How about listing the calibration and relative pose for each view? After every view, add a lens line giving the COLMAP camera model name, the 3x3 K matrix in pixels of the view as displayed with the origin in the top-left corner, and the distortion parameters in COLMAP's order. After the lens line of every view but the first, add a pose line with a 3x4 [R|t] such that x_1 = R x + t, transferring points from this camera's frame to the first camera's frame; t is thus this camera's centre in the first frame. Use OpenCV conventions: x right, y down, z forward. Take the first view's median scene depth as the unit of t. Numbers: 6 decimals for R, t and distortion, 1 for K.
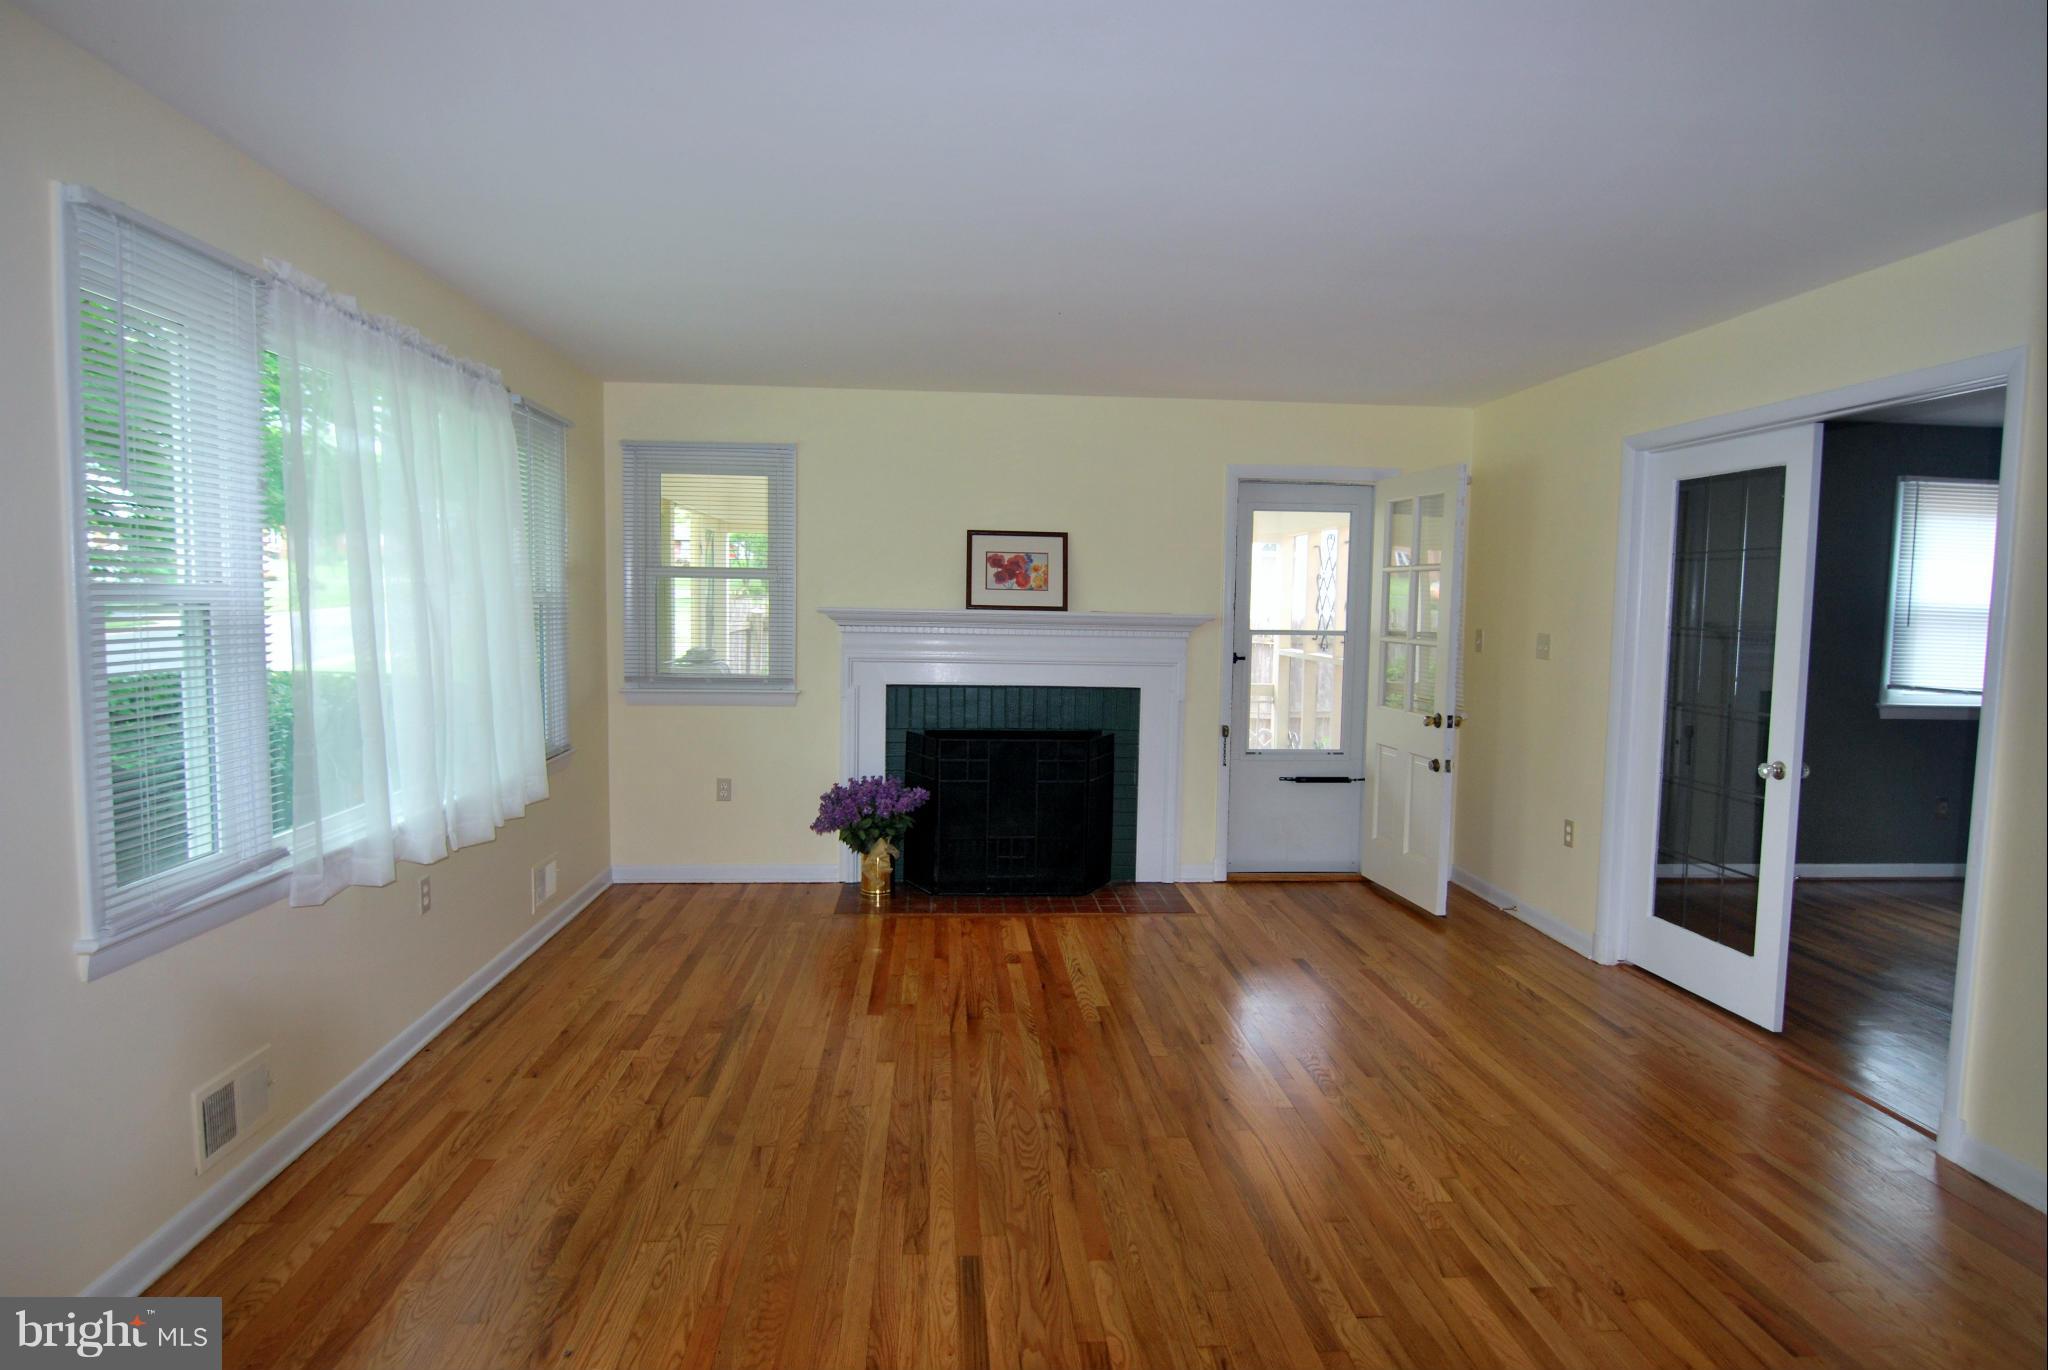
lens RADIAL K [[1119.3, 0, 1022.0], [0, 1119.3, 688.2], [0, 0, 1]] dist [-0.005174, -0.004184]
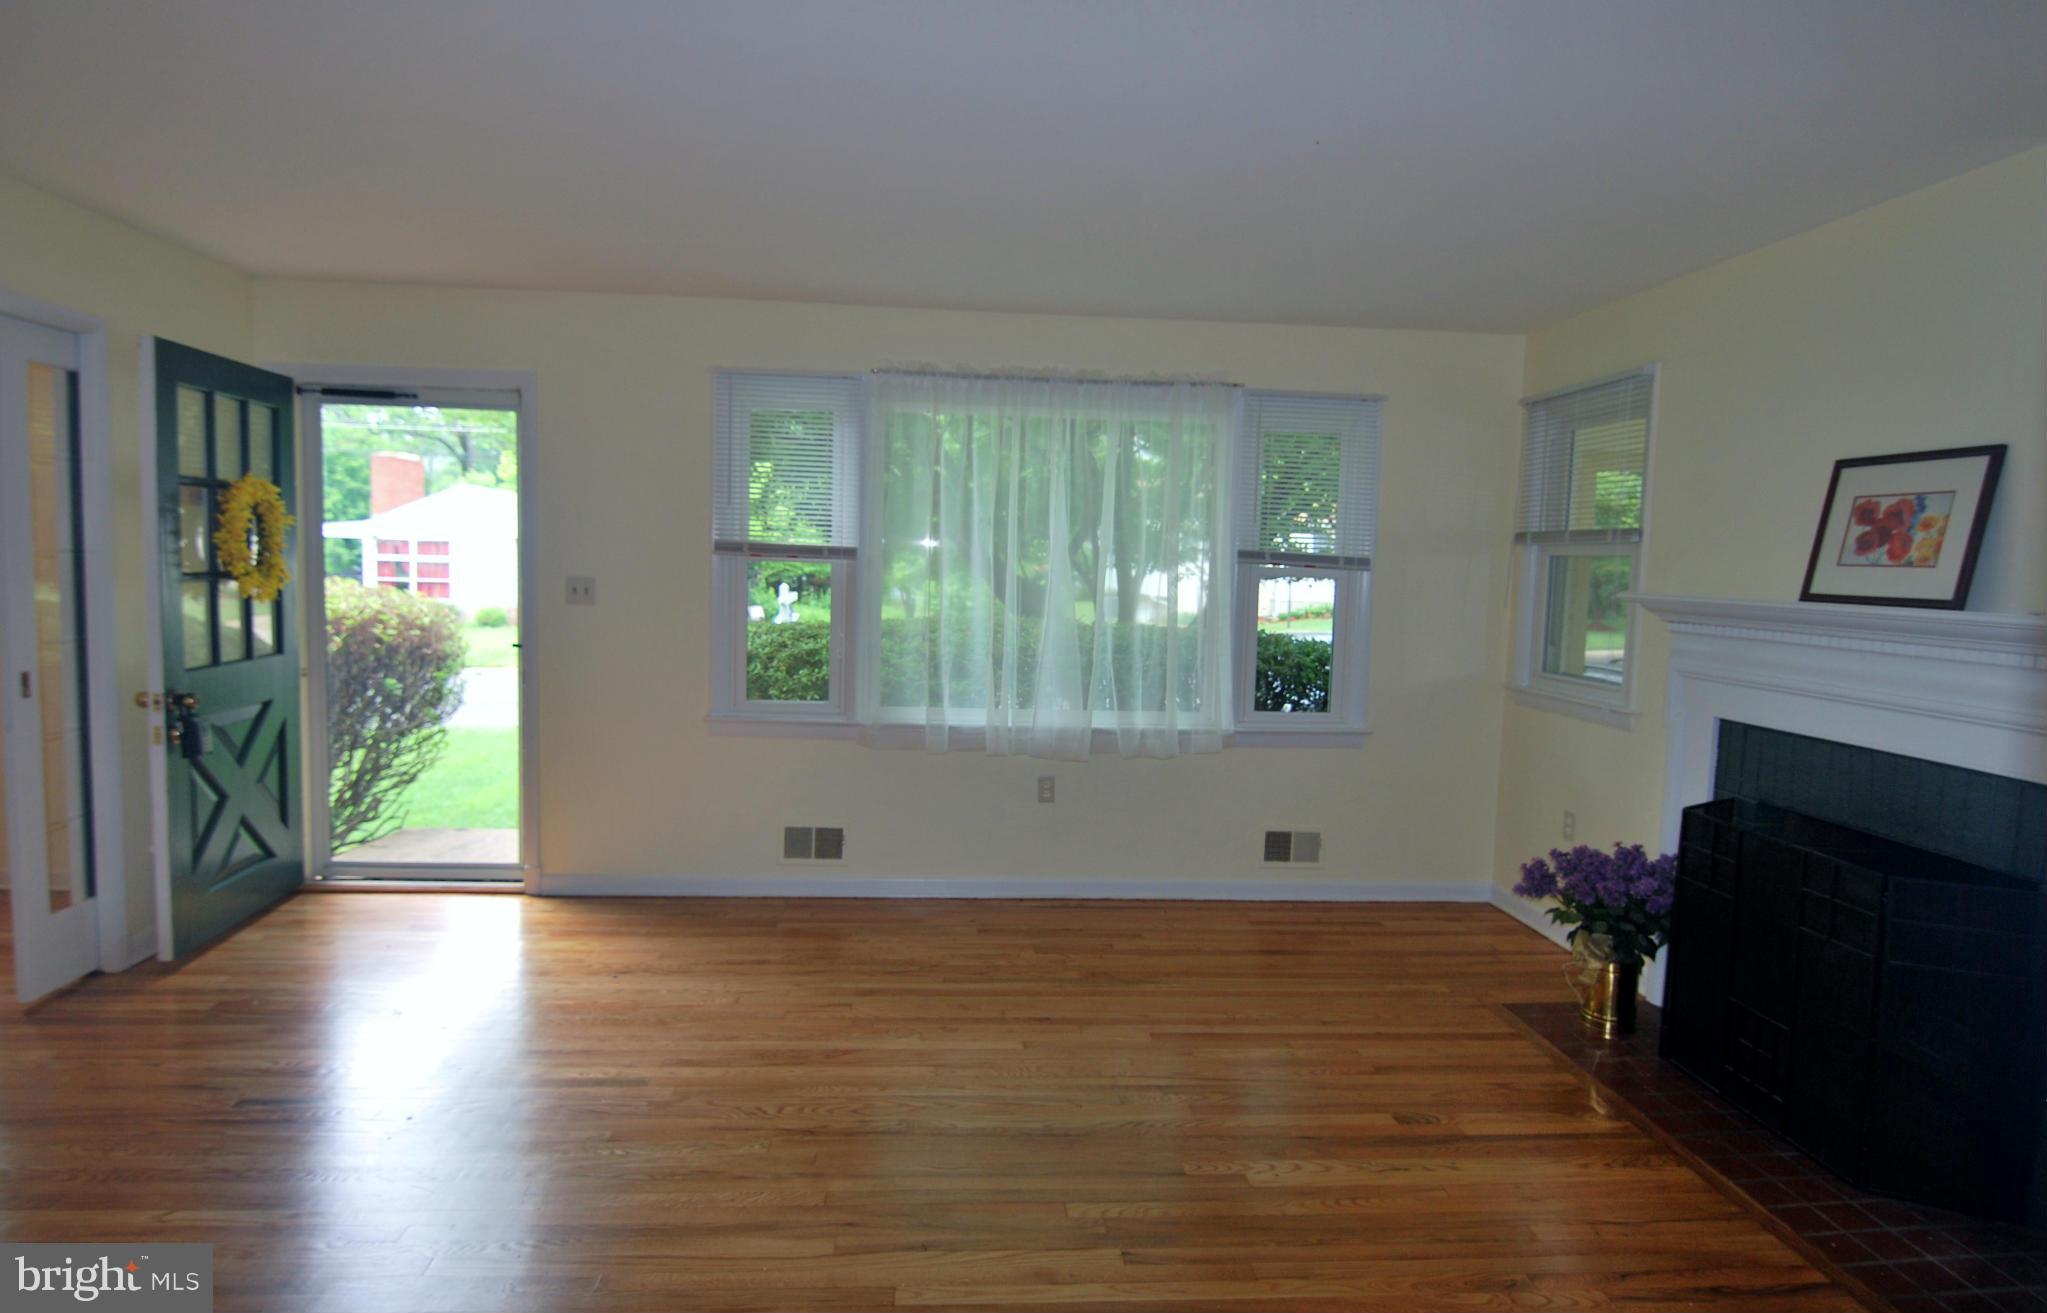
lens RADIAL K [[1166.8, 0, 1021.5], [0, 1166.8, 655.0], [0, 0, 1]] dist [0.000124, -0.001586]
pose [[0.000679, 0.064978, -0.997886, 0.559038], [-0.109121, 0.991933, 0.064516, -0.039683], [0.994028, 0.108846, 0.007764, 0.626314]]
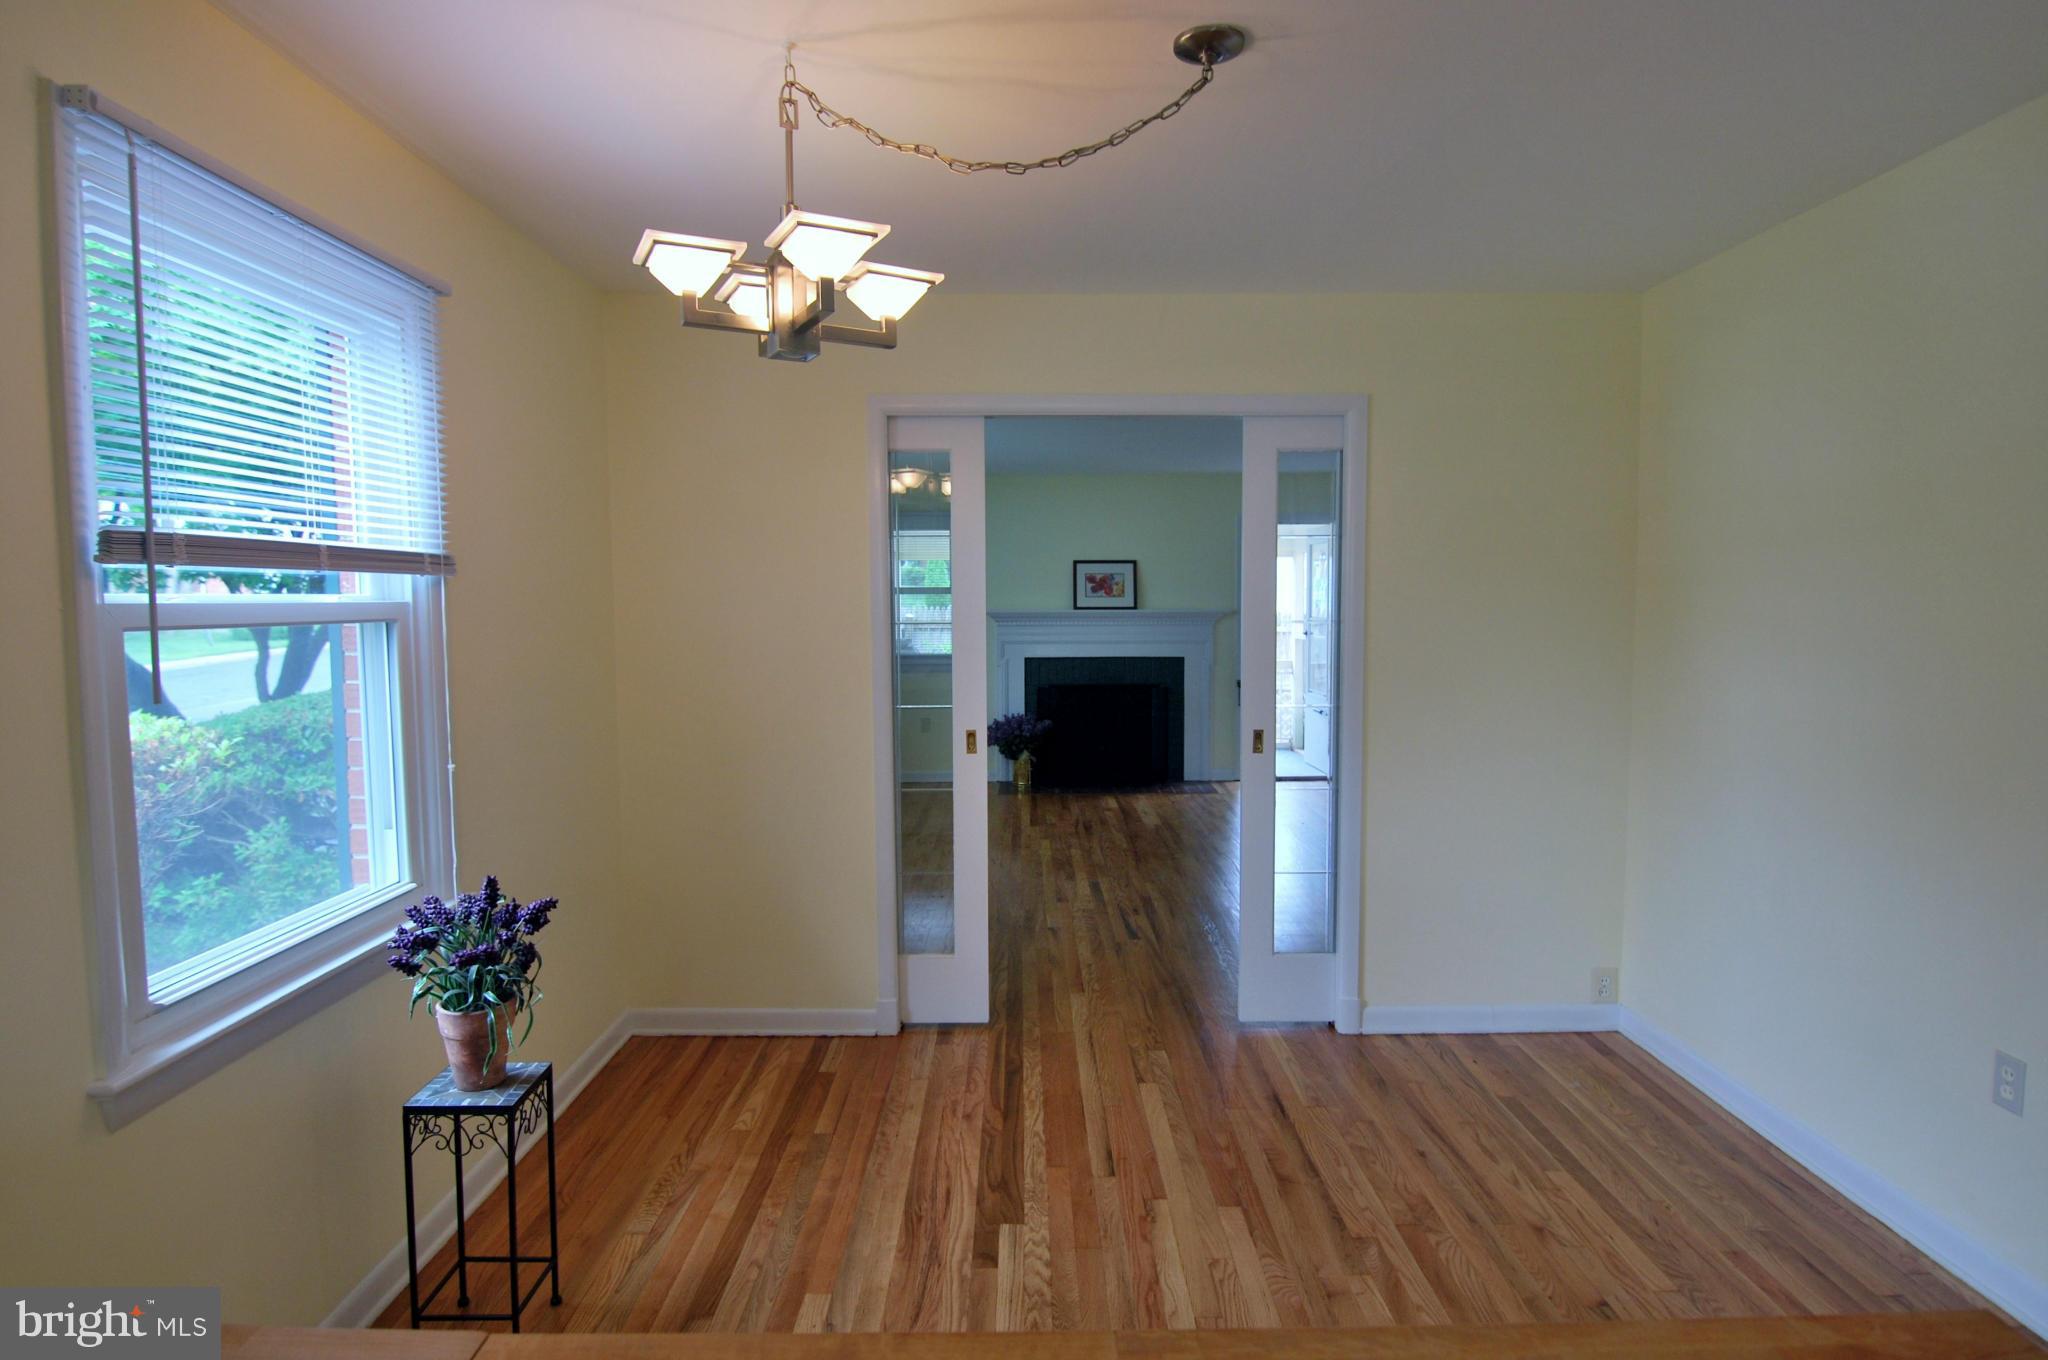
lens RADIAL K [[1119.3, 0, 1022.2], [0, 1119.3, 672.4], [0, 0, 1]] dist [-0.005174, -0.004184]
pose [[0.997064, -0.018140, -0.074389, -0.005964], [0.016858, 0.999699, -0.017825, 0.049076], [0.074690, 0.016519, 0.997070, -0.632230]]
